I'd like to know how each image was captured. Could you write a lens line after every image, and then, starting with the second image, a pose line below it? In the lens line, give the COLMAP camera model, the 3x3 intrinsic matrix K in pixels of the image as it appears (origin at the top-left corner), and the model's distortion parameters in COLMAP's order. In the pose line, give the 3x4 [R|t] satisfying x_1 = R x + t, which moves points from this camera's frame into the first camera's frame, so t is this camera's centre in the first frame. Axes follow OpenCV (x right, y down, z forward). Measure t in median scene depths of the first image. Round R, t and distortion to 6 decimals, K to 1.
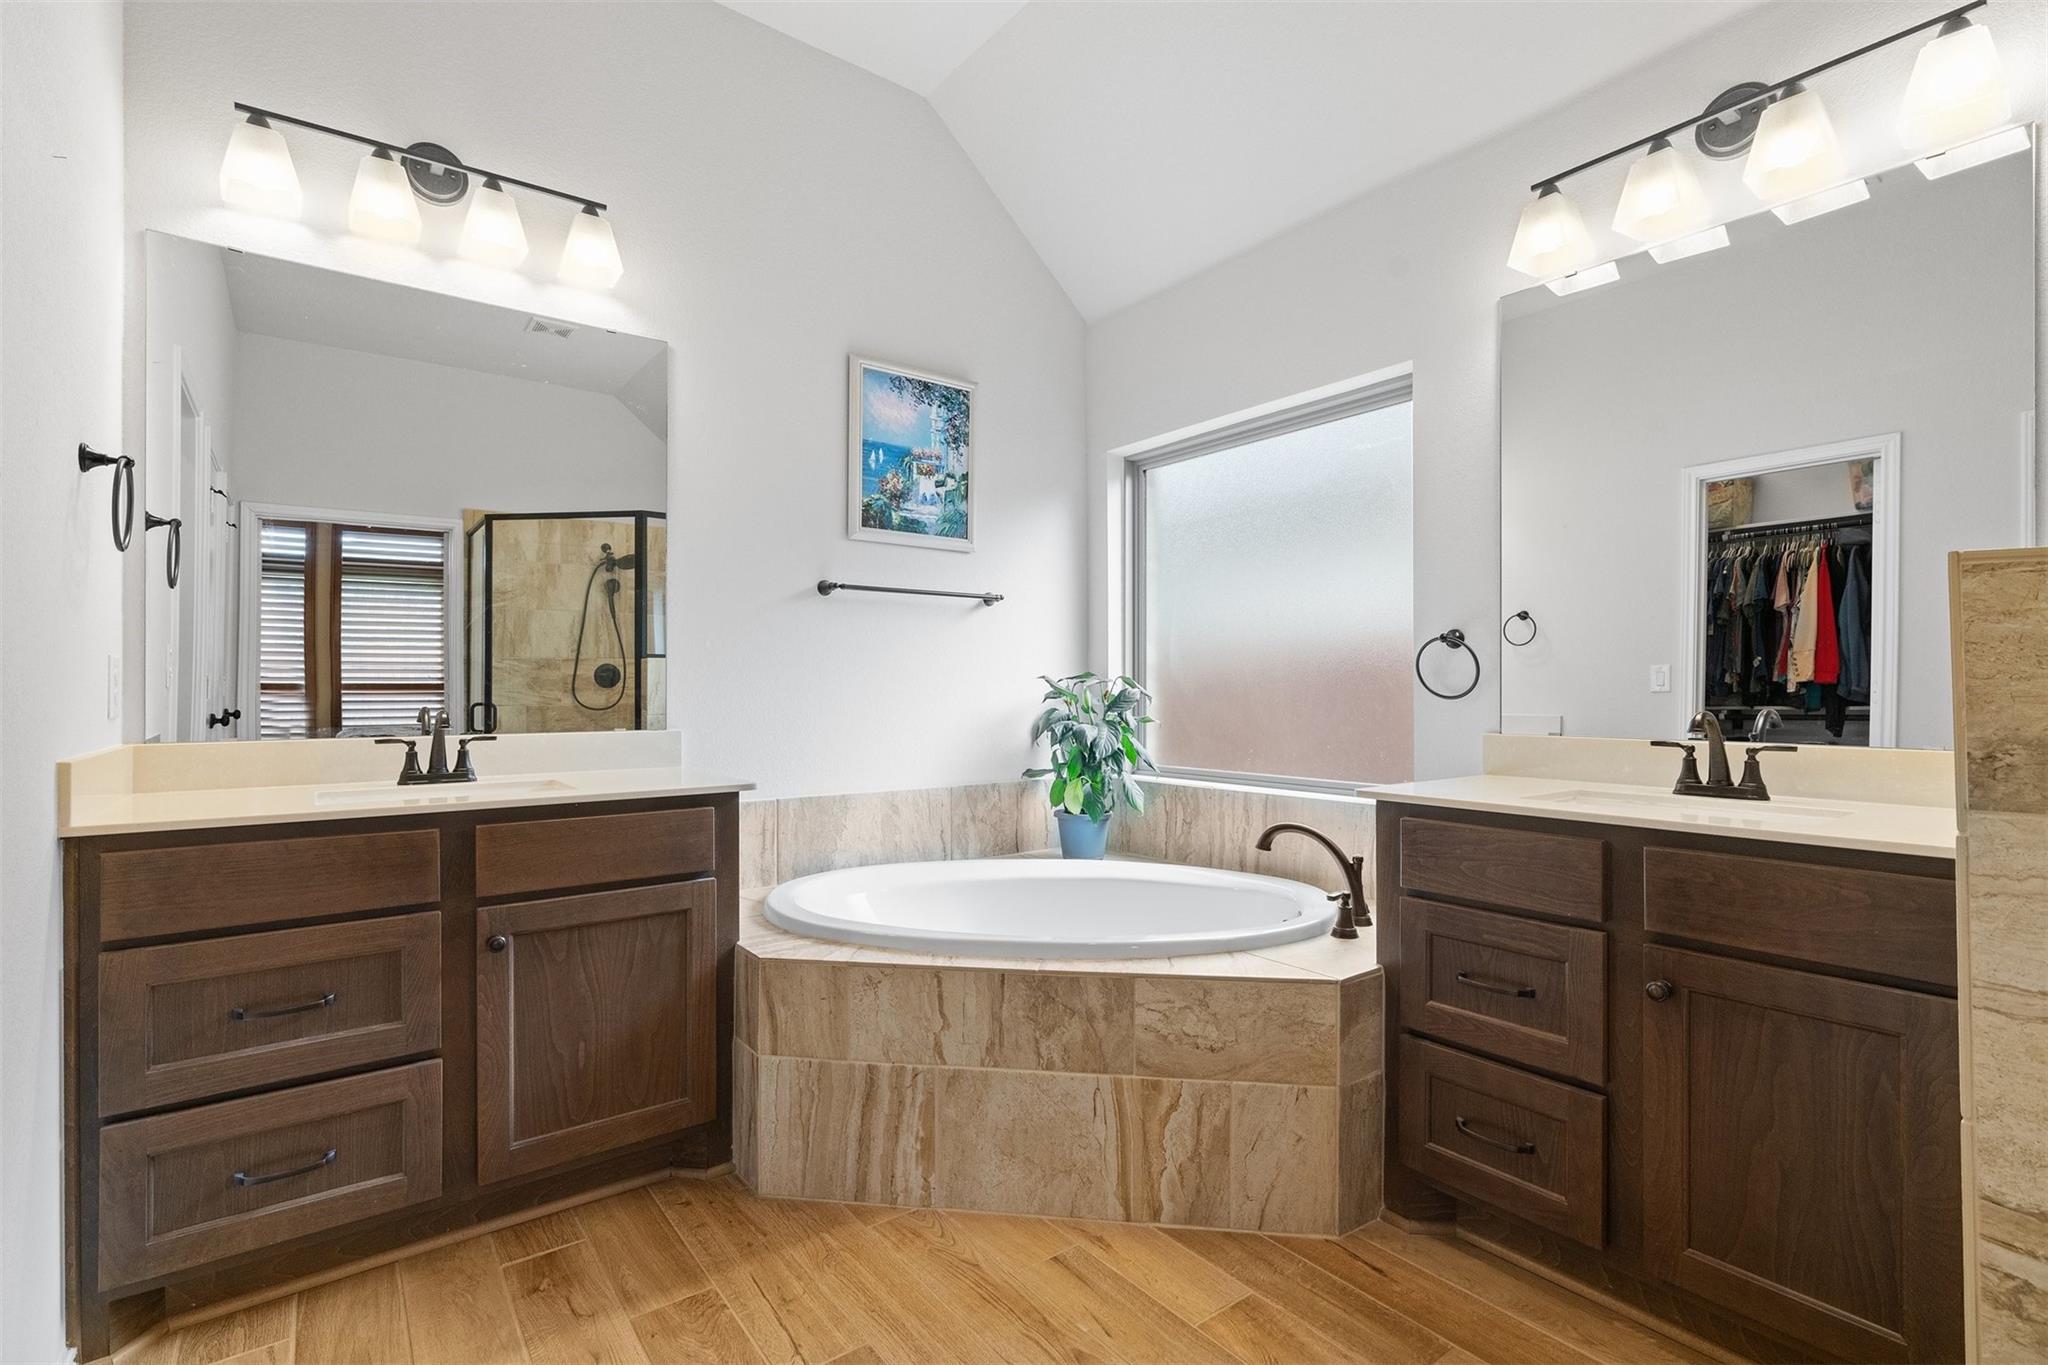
lens RADIAL K [[972.9, 0, 1021.6], [0, 972.9, 681.5], [0, 0, 1]] dist [-0.014705, 0.008284]
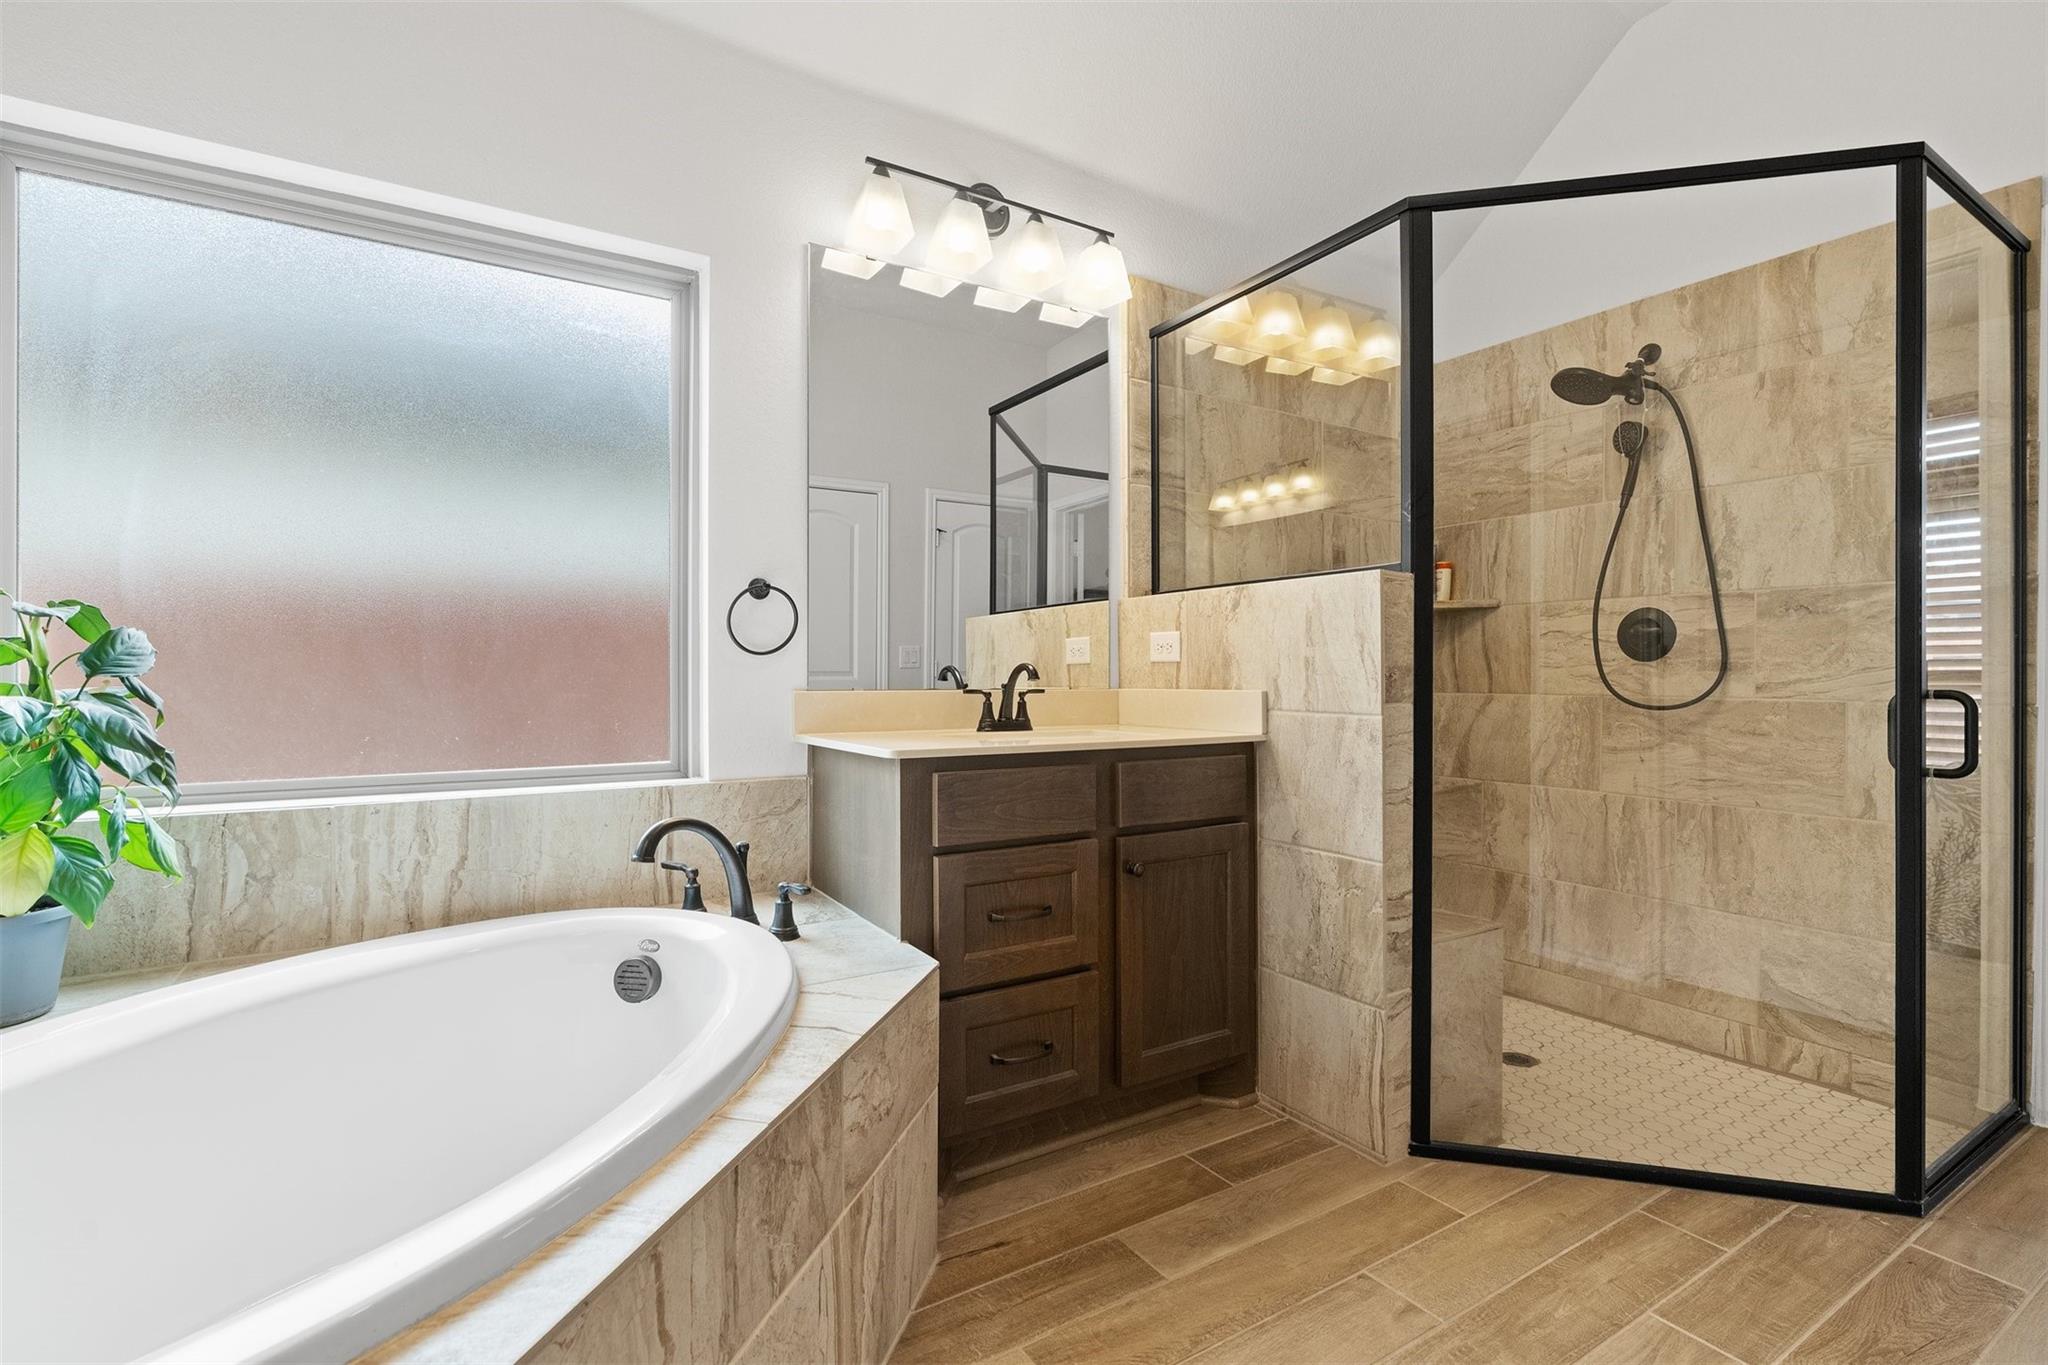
lens RADIAL K [[950.5, 0, 1022.5], [0, 950.5, 676.6], [0, 0, 1]] dist [-0.002777, 0.000256]
pose [[0.071730, 0.001378, 0.997423, -0.556041], [-0.007492, 0.999972, -0.000843, 0.048494], [-0.997396, -0.007412, 0.071738, 0.901261]]
